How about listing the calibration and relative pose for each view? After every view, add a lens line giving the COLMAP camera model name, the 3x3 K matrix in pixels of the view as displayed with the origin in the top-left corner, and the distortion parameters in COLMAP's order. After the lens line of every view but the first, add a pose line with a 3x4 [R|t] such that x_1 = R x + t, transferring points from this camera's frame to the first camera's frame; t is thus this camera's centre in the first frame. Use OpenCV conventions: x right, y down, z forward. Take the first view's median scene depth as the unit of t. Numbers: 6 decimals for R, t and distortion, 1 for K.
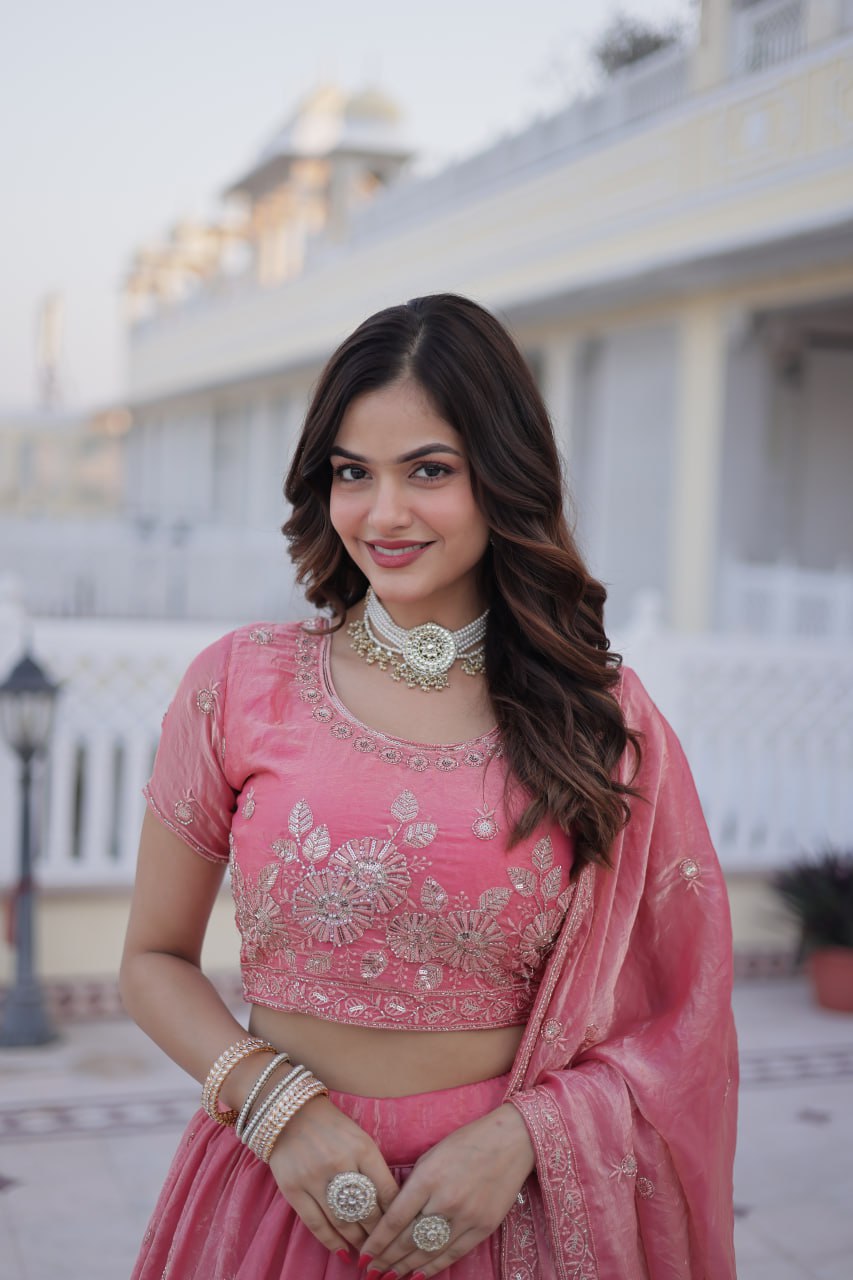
lens RADIAL K [[1789.8, 0, 424.0], [0, 1789.8, 641.2], [0, 0, 1]] dist [-0.019692, -0.032406]
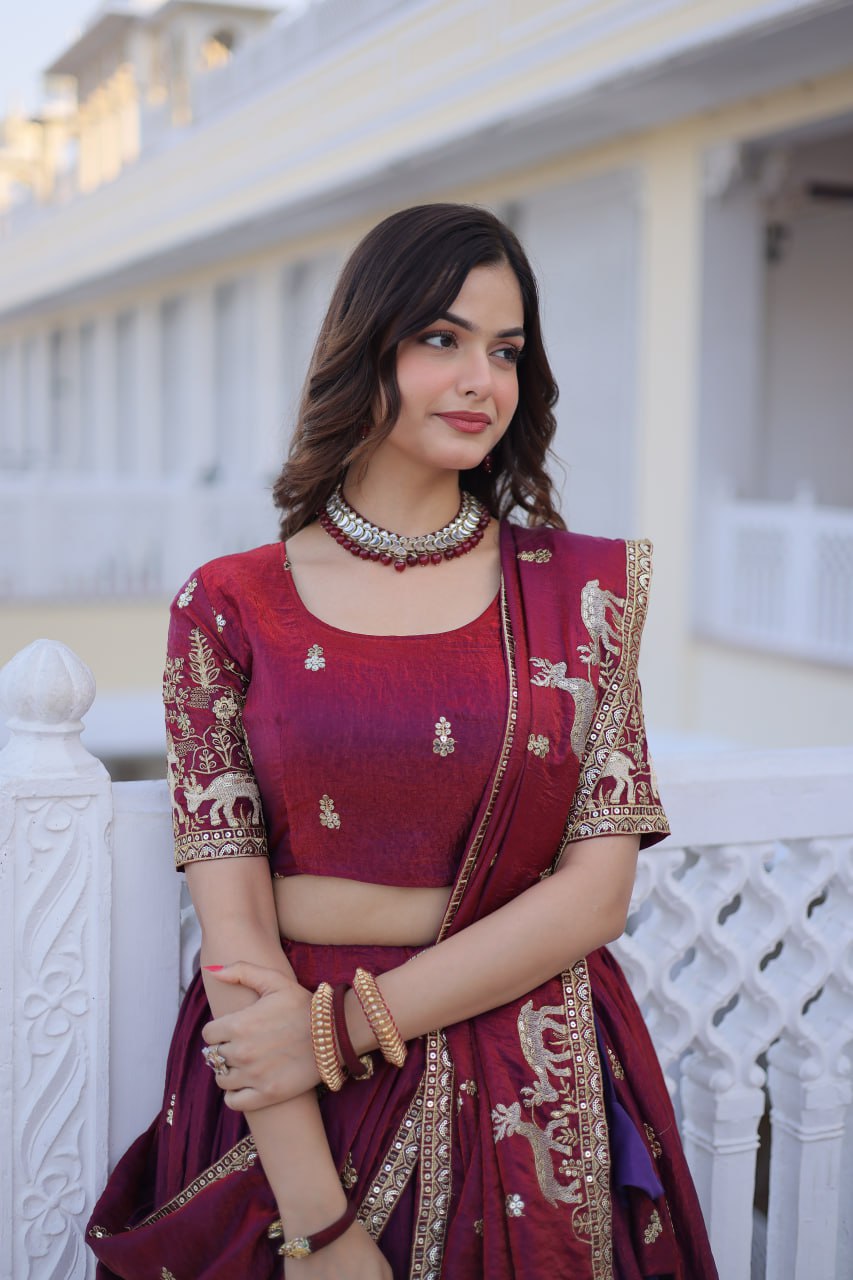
lens RADIAL K [[1773.4, 0, 427.4], [0, 1773.4, 636.9], [0, 0, 1]] dist [-0.002938, 0.087345]
pose [[0.996942, -0.035372, 0.069676, 0.000078], [0.032856, 0.998777, 0.036932, -0.010794], [-0.070897, -0.034530, 0.996886, 0.170652]]
